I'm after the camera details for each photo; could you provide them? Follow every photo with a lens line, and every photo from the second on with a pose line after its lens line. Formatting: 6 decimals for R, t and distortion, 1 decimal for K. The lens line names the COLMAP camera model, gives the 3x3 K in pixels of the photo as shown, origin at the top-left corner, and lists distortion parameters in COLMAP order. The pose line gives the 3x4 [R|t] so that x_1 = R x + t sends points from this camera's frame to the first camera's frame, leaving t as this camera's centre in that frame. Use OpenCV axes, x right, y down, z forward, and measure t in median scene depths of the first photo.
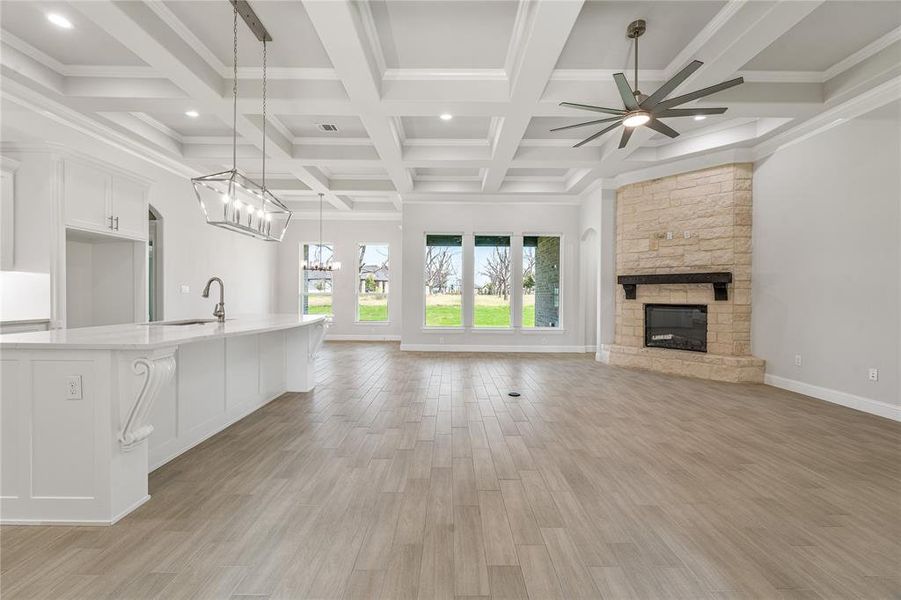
lens RADIAL K [[360.8, 0, 450.3], [0, 360.8, 296.6], [0, 0, 1]] dist [-0.000678, 0.000027]
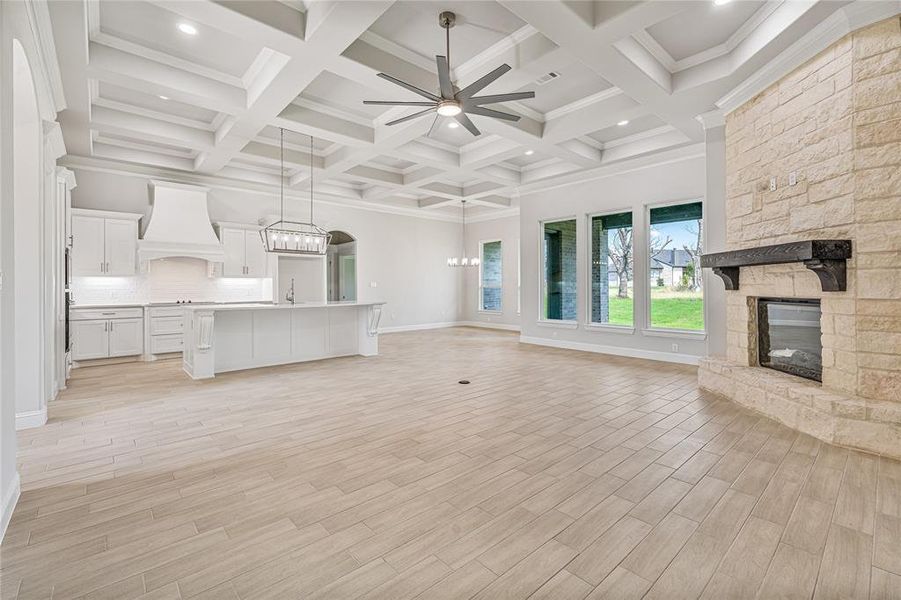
lens RADIAL K [[394.7, 0, 449.9], [0, 394.7, 286.2], [0, 0, 1]] dist [-0.001536, -0.000089]
pose [[0.663509, -0.010939, -0.748088, 0.818394], [0.006098, 0.999939, -0.009213, 0.004774], [0.748143, 0.001551, 0.663535, 0.174104]]
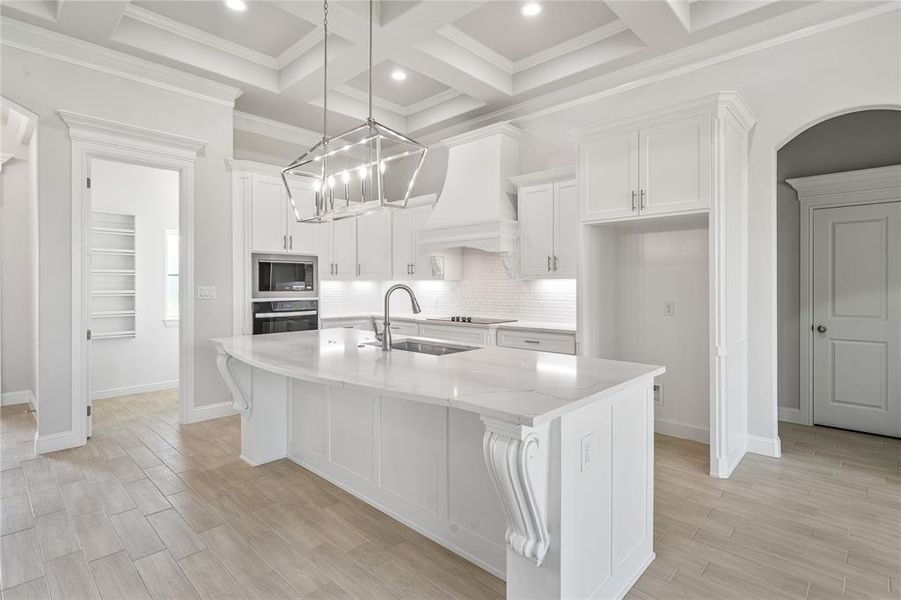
lens RADIAL K [[454.7, 0, 449.6], [0, 454.7, 289.1], [0, 0, 1]] dist [-0.002031, -0.000467]
pose [[-0.679740, 0.005369, -0.733433, -0.059245], [-0.021068, 0.999418, 0.026841, -0.041594], [0.733150, 0.033697, -0.679231, 1.012139]]
